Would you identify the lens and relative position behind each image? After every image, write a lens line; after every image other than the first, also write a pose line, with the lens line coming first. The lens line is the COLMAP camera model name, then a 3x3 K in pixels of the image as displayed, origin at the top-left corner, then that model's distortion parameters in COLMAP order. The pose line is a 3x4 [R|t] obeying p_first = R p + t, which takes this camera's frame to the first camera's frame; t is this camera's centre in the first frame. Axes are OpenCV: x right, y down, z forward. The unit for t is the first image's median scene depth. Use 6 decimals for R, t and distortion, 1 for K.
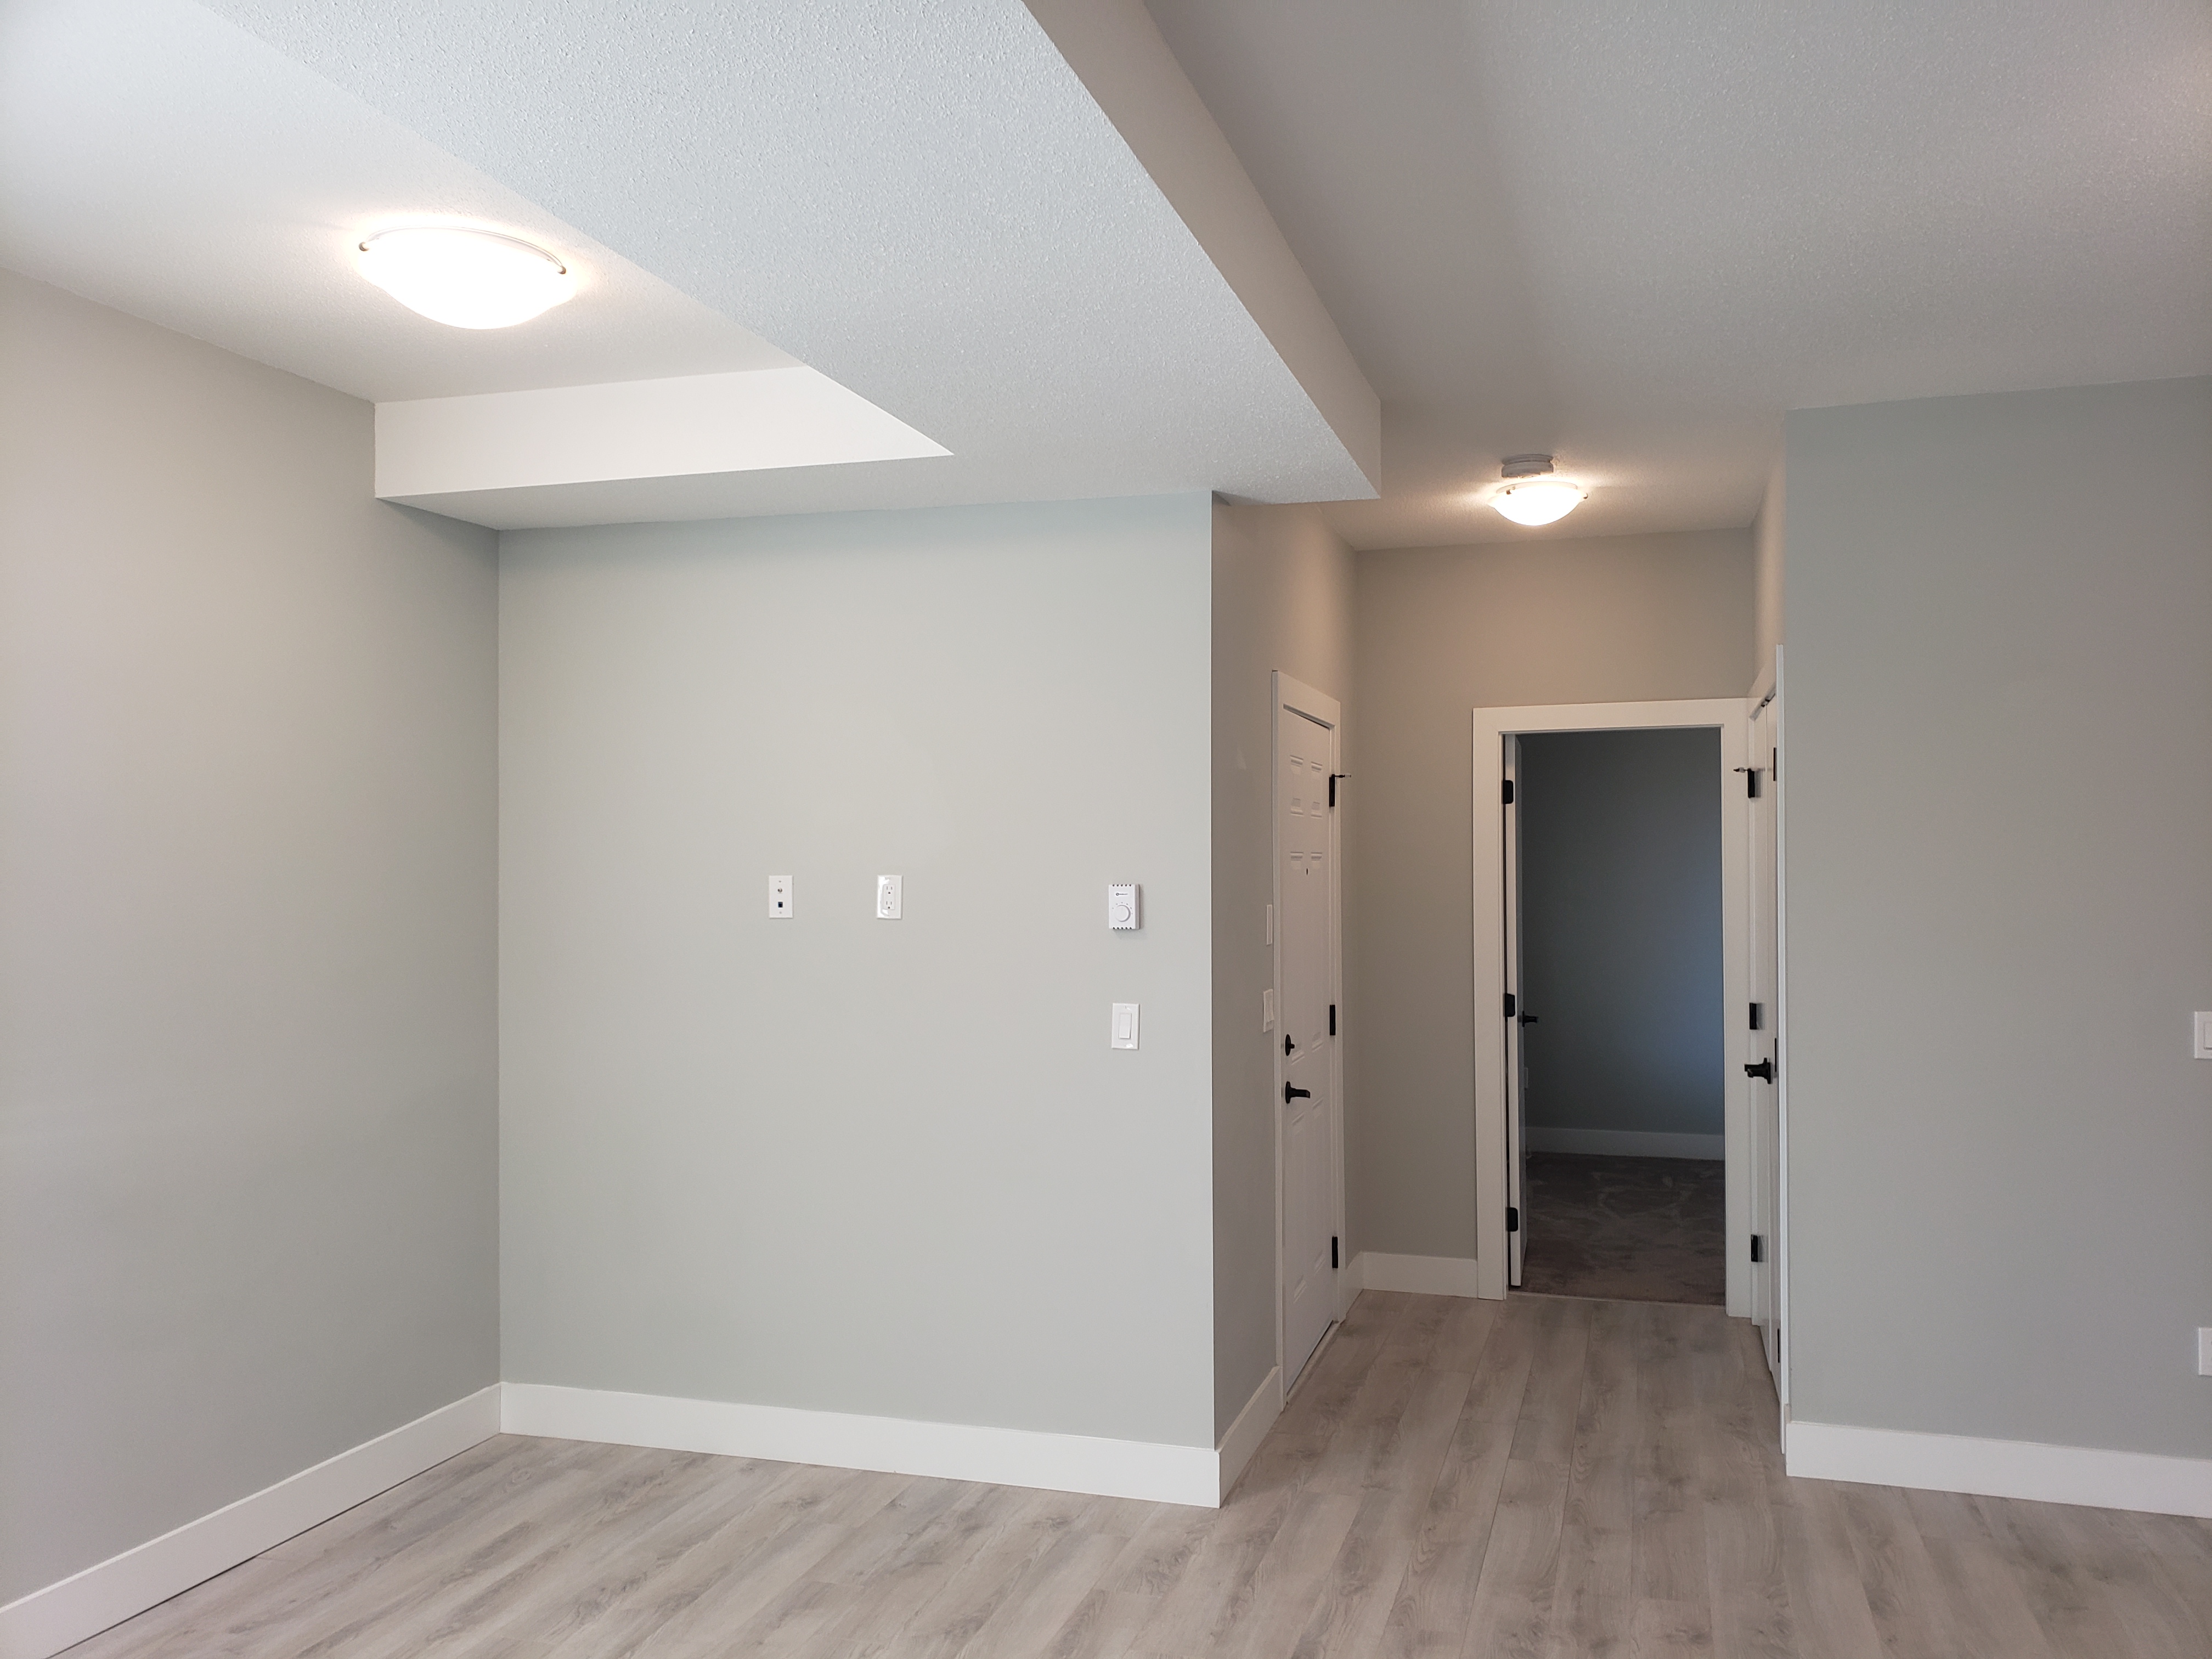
lens RADIAL K [[1818.6, 0, 1106.0], [0, 1818.6, 829.5], [0, 0, 1]] dist [-0.000163, 0.157192]
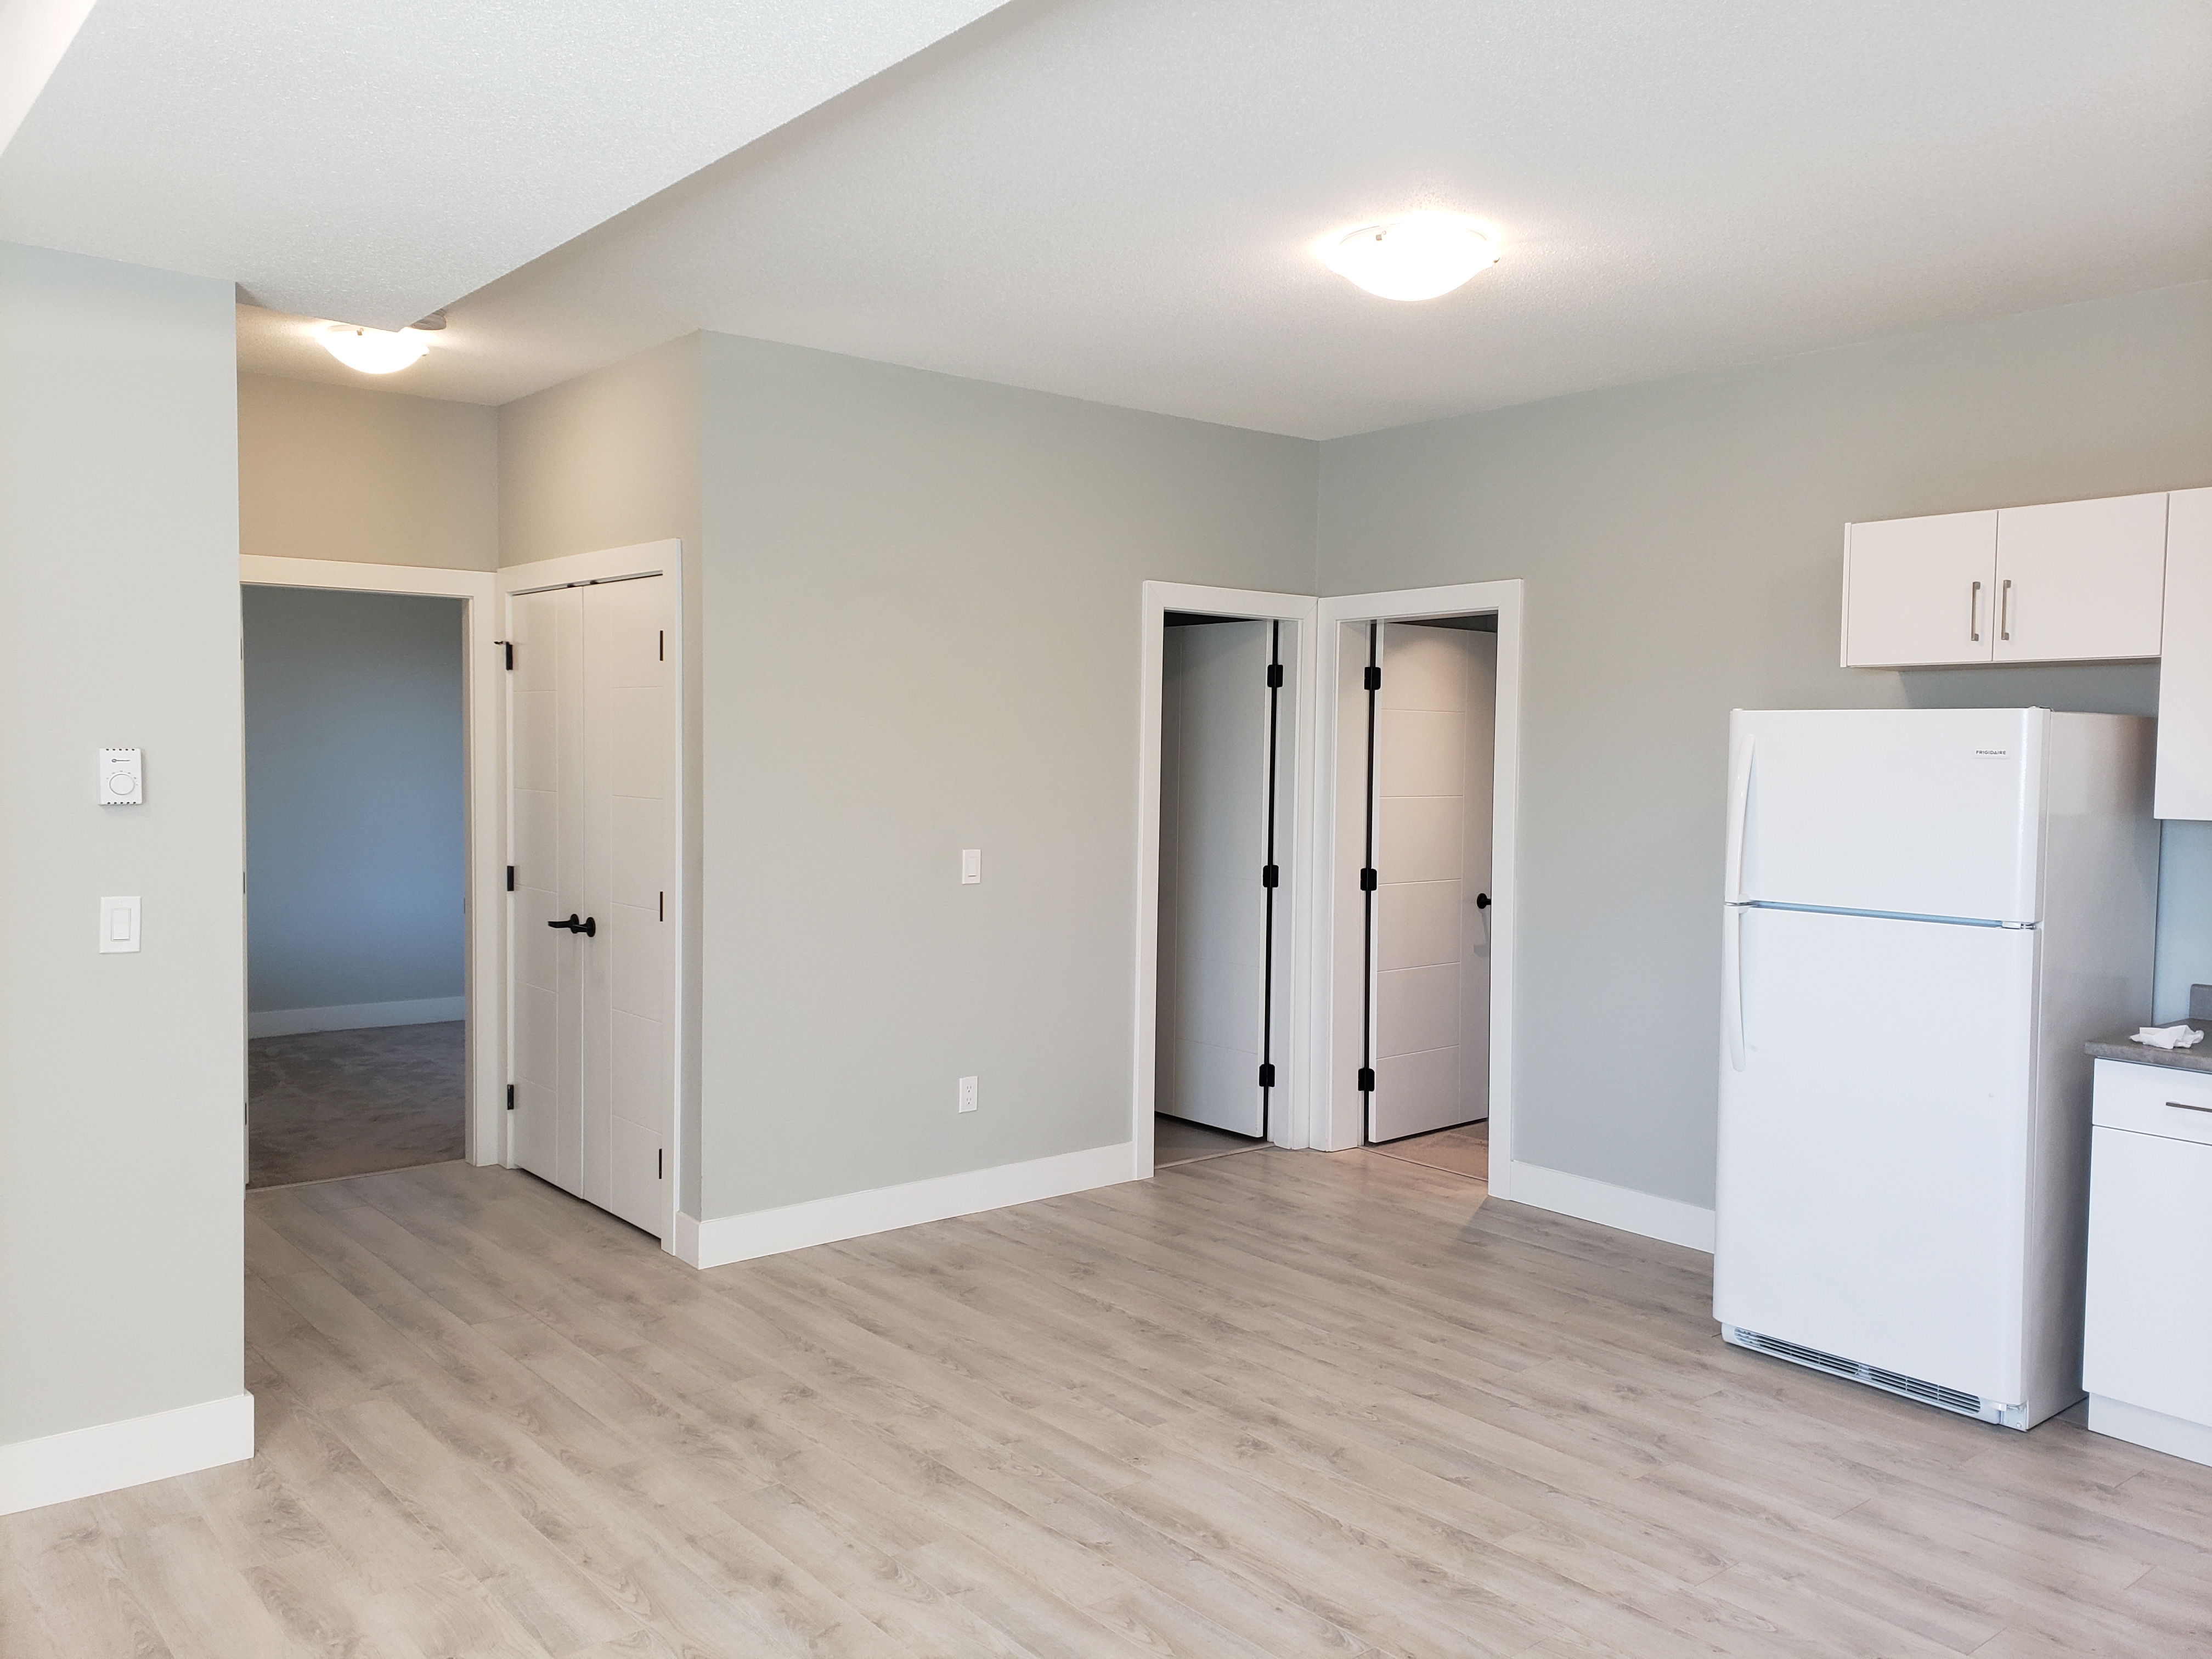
lens RADIAL K [[1835.7, 0, 1106.0], [0, 1835.7, 829.5], [0, 0, 1]] dist [0.106197, 0.071990]
pose [[0.566820, -0.026107, 0.823428, -0.456403], [-0.034058, 0.997901, 0.055083, 0.004504], [-0.823138, -0.059266, 0.564741, 0.157590]]
